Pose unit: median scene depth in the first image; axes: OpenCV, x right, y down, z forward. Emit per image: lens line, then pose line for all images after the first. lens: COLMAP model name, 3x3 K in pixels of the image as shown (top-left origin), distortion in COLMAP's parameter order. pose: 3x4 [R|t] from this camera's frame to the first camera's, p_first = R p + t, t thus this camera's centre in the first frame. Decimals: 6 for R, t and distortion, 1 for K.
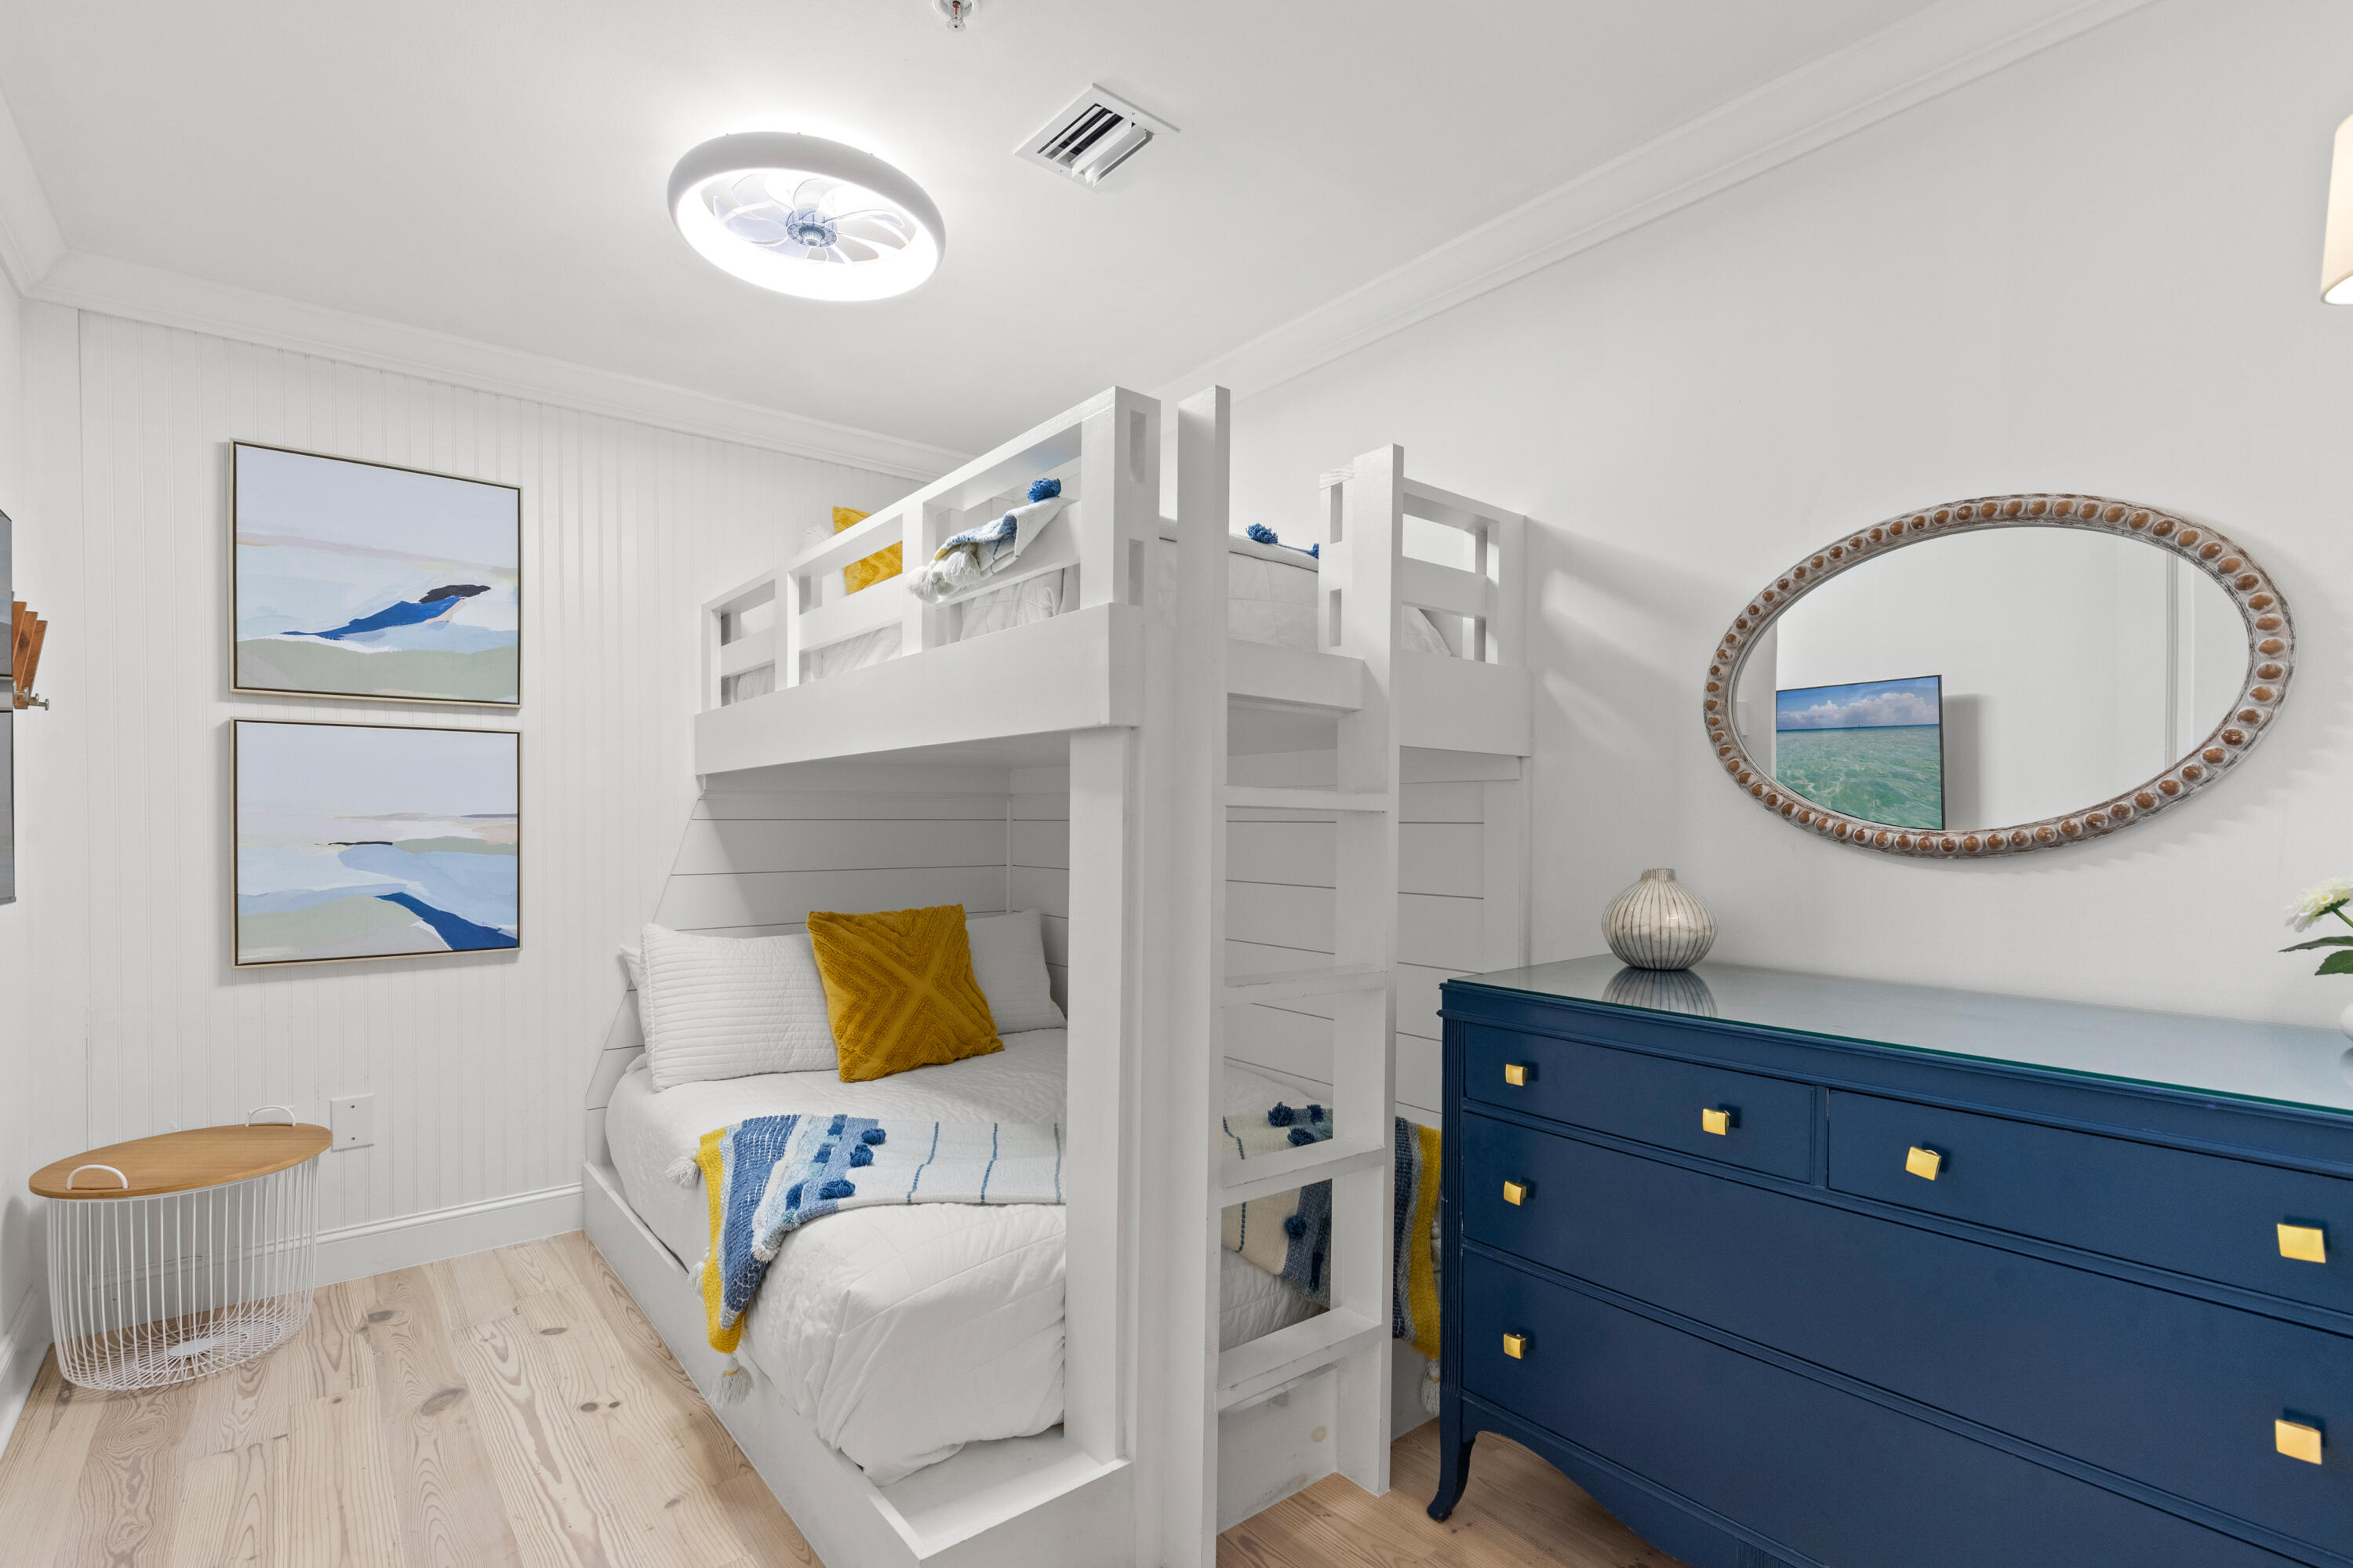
lens RADIAL K [[1092.5, 0, 1165.0], [0, 1092.5, 828.2], [0, 0, 1]] dist [0.002217, -0.000054]
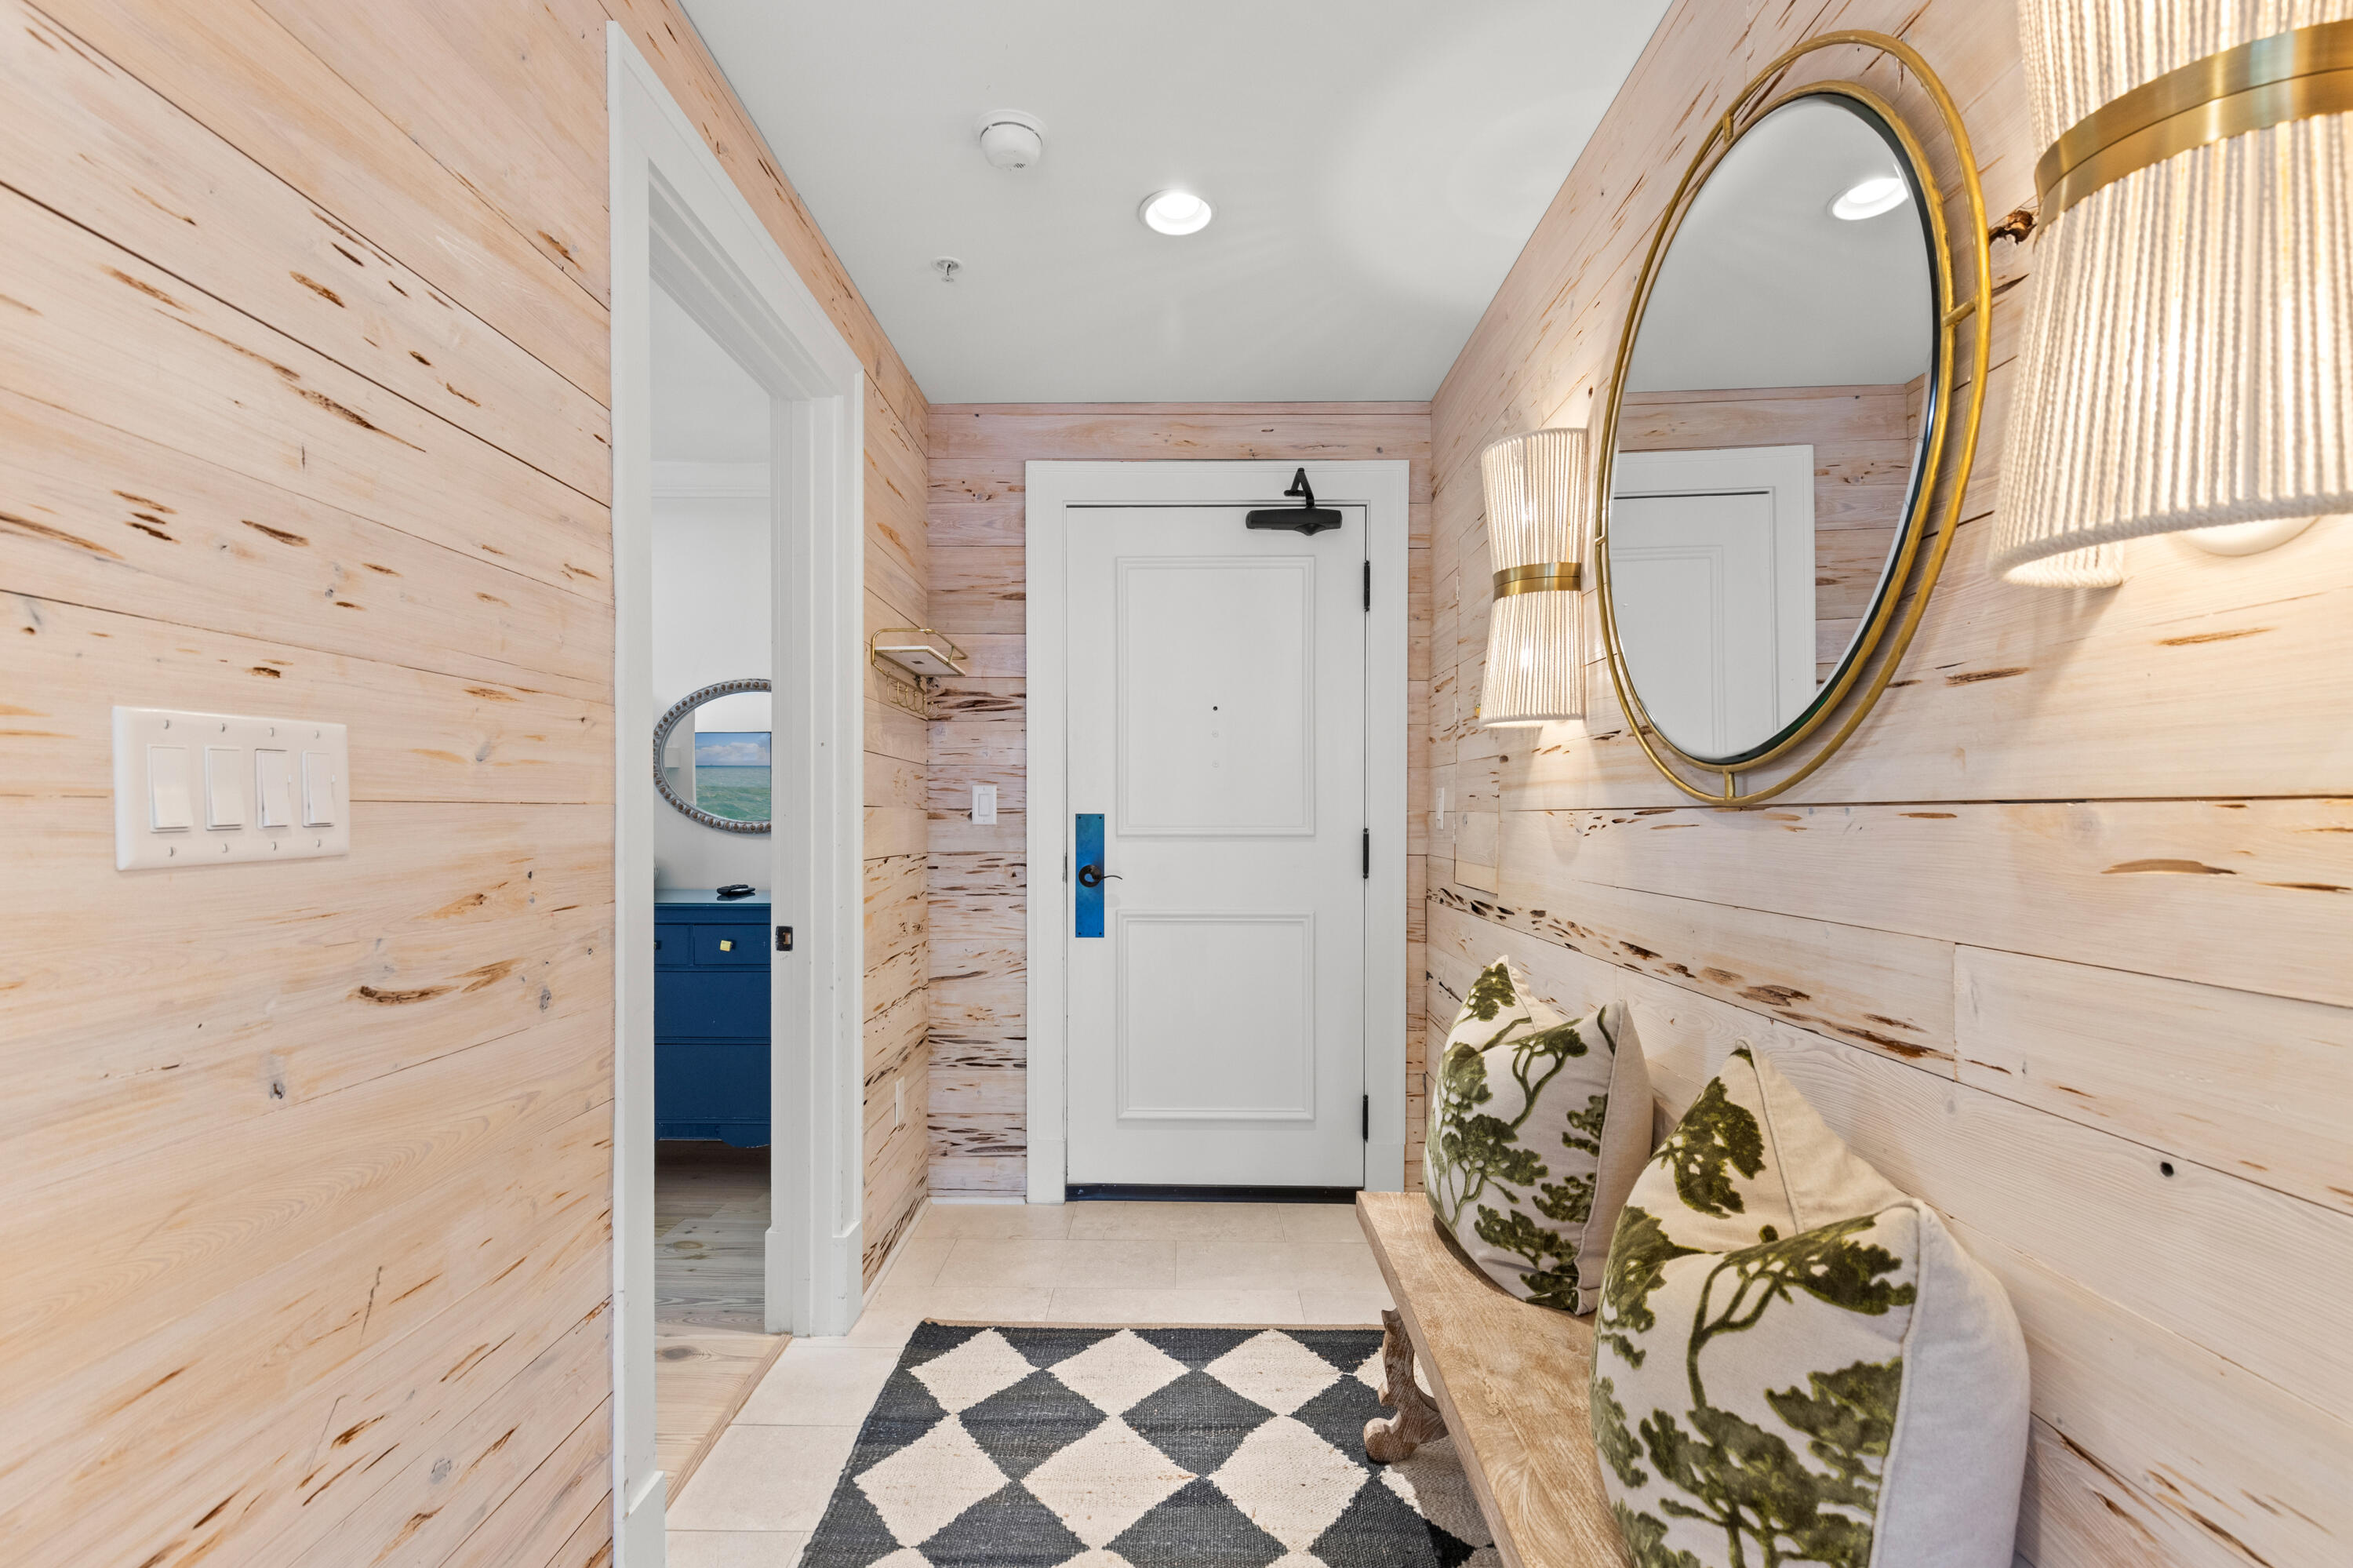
lens RADIAL K [[1092.5, 0, 1165.0], [0, 1092.5, 828.2], [0, 0, 1]] dist [0.002217, -0.000054]
pose [[0.639329, -0.003144, 0.768927, -0.442985], [0.005875, 0.999982, -0.000796, 0.021251], [-0.768911, 0.005026, 0.639336, -1.014981]]
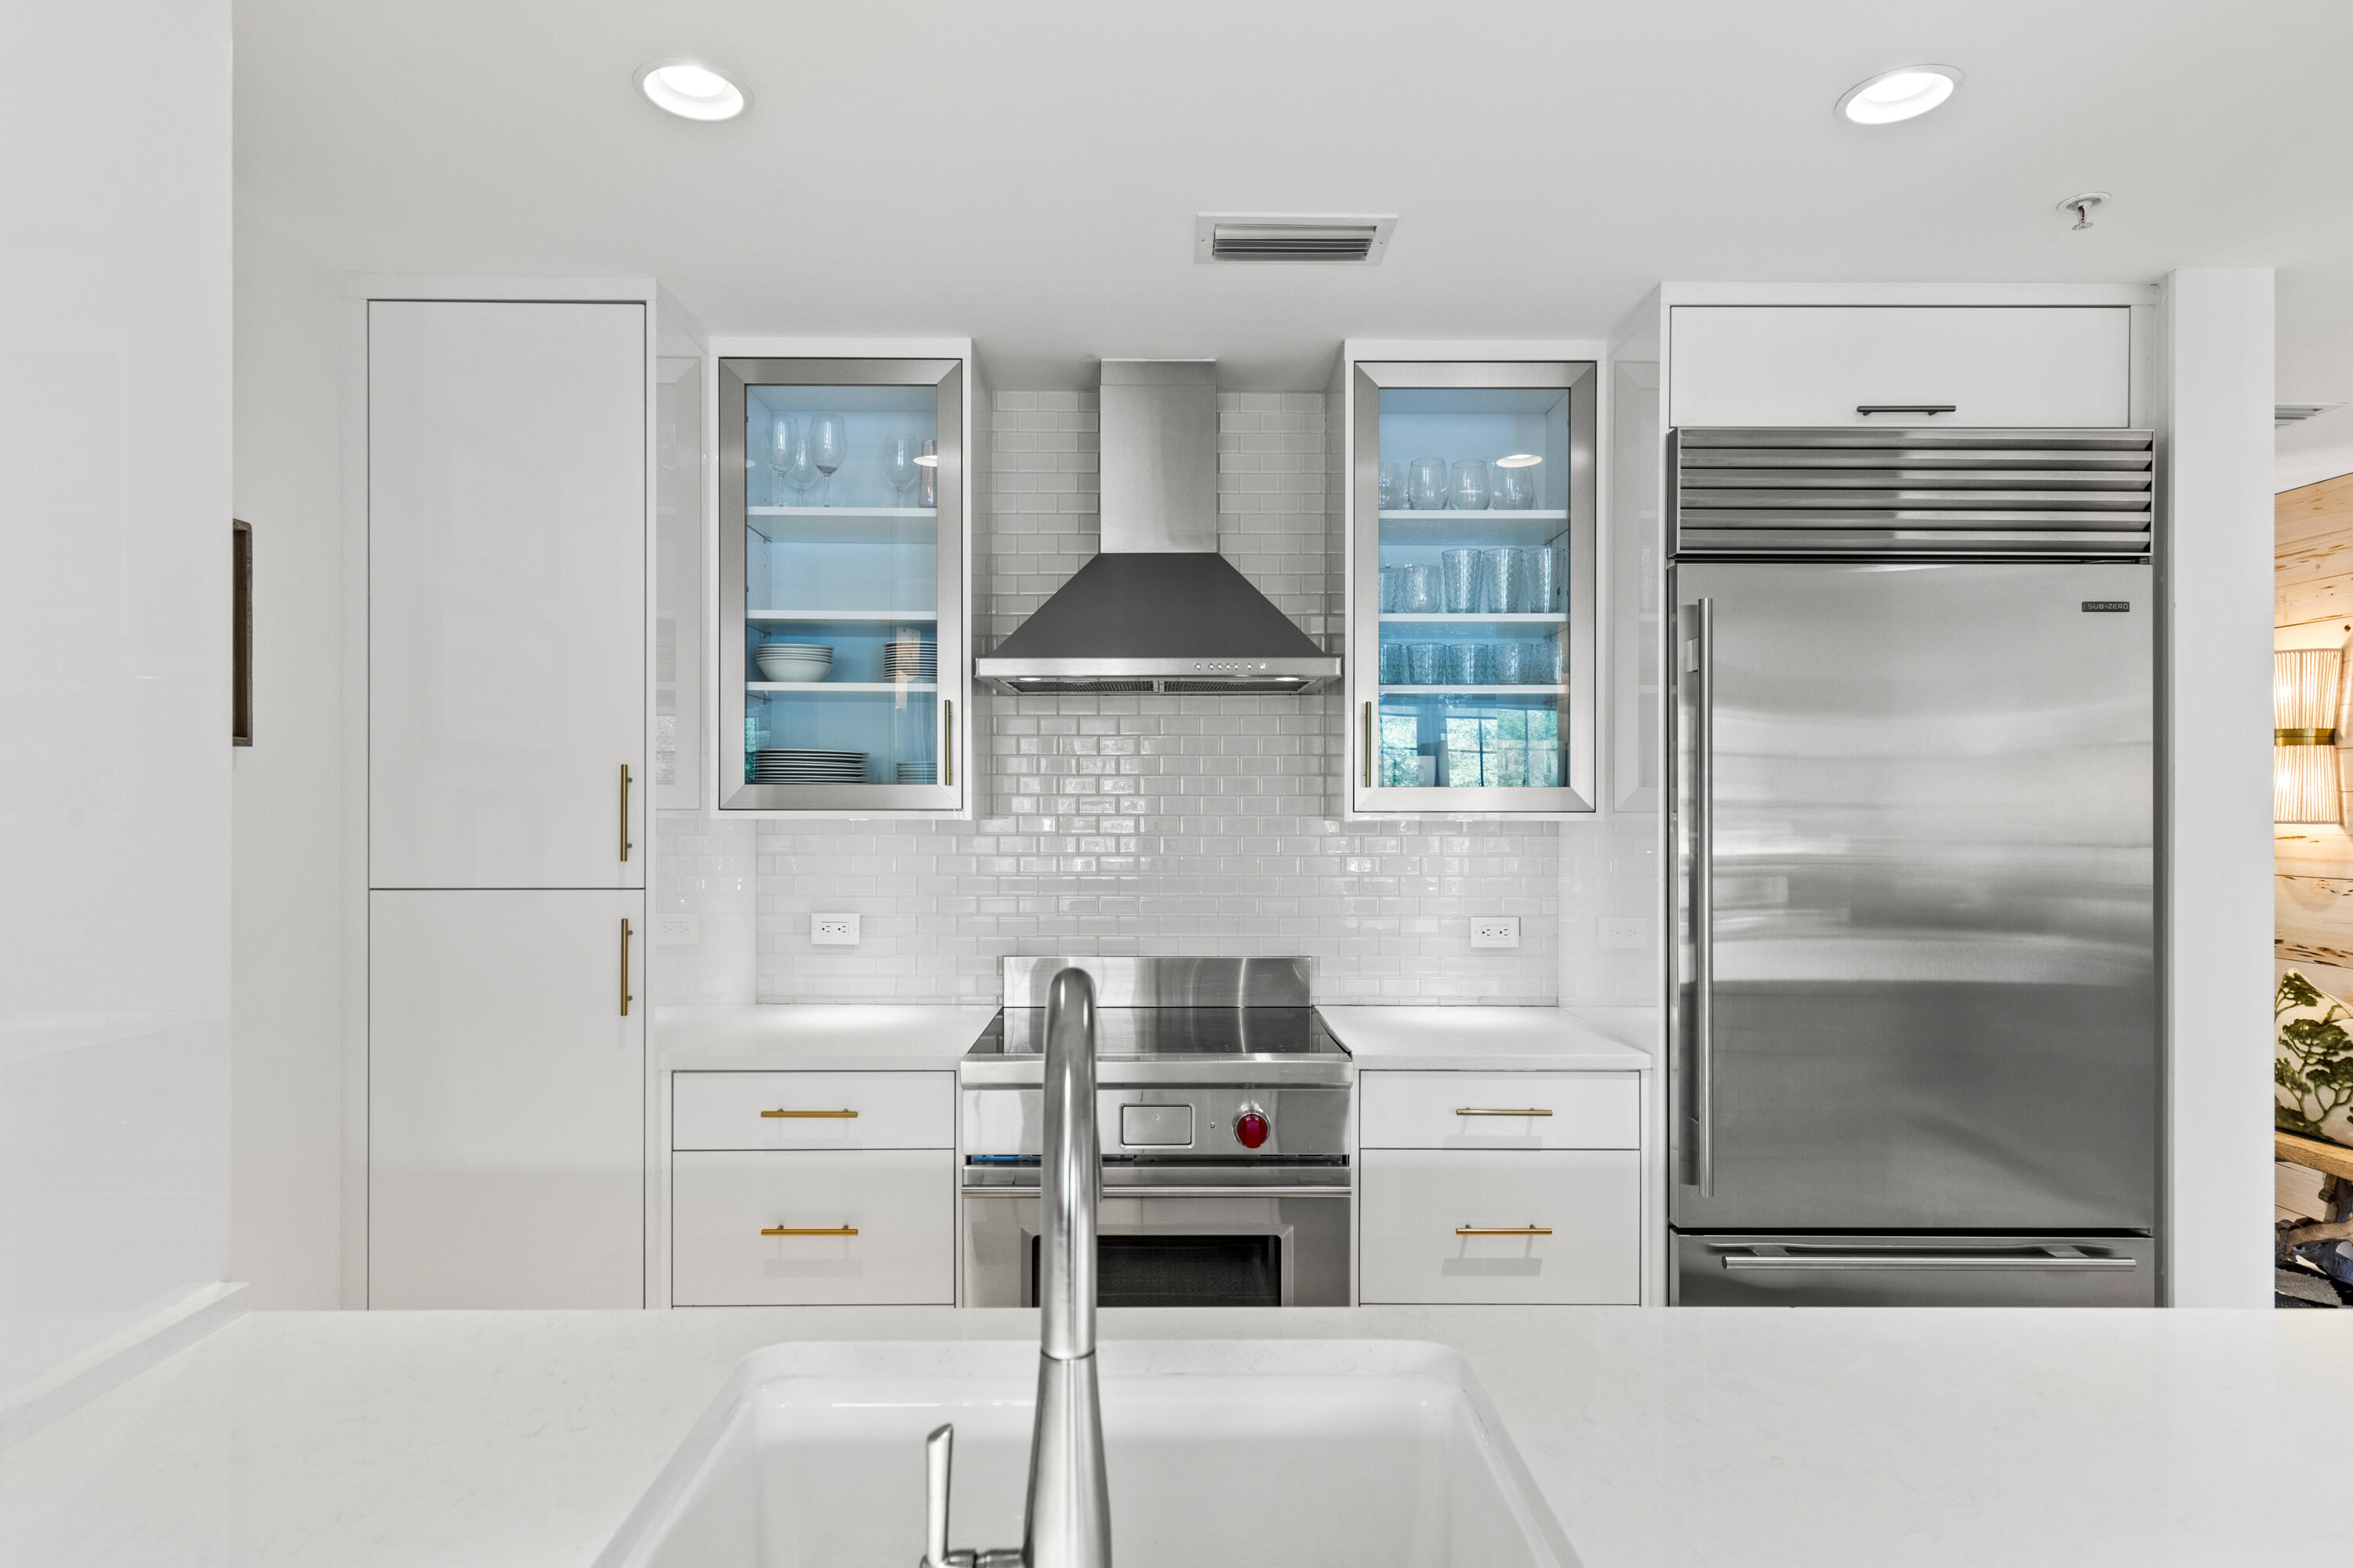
lens RADIAL K [[1327.1, 0, 1176.5], [0, 1327.1, 784.0], [0, 0, 1]] dist [0.042264, 0.000017]
pose [[0.604694, 0.014218, 0.796331, -2.254884], [0.007806, 0.999687, -0.023776, -0.110700], [-0.796420, 0.020593, 0.604394, -0.488303]]
